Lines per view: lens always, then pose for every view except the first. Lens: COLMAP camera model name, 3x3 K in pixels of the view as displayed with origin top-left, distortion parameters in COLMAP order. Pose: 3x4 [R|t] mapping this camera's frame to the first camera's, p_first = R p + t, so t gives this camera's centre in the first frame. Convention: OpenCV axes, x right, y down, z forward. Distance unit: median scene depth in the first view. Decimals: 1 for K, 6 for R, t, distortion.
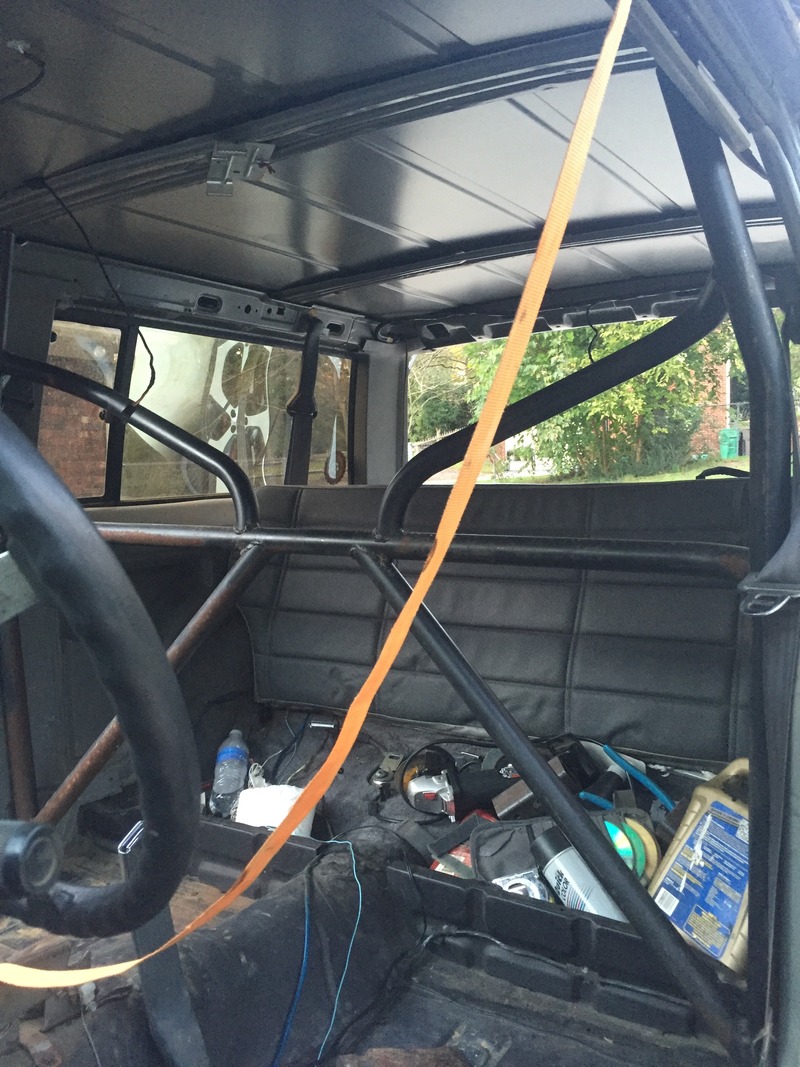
lens RADIAL K [[937.5, 0, 397.9], [0, 937.5, 529.5], [0, 0, 1]] dist [0.070125, -0.026085]
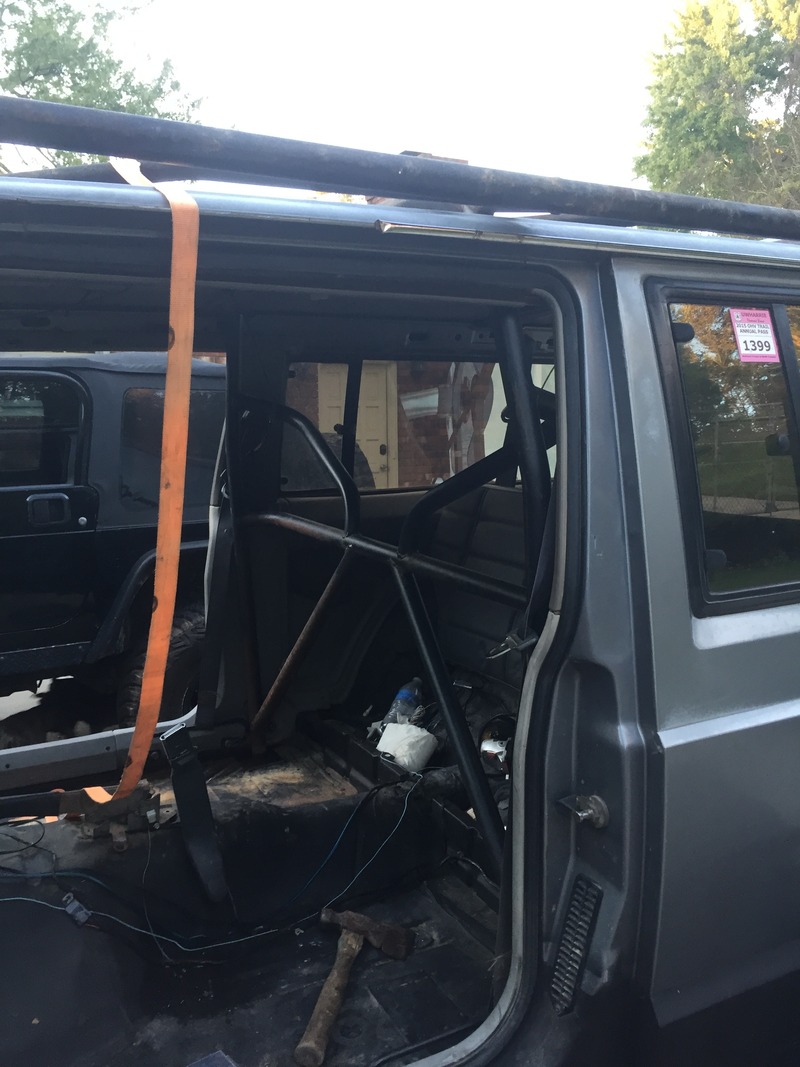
lens RADIAL K [[937.5, 0, 403.8], [0, 937.5, 536.0], [0, 0, 1]] dist [0.070125, -0.026085]
pose [[0.865204, 0.085433, -0.494089, 0.595150], [-0.048715, 0.995039, 0.086748, -0.122434], [0.499048, -0.050985, 0.865073, -0.135409]]
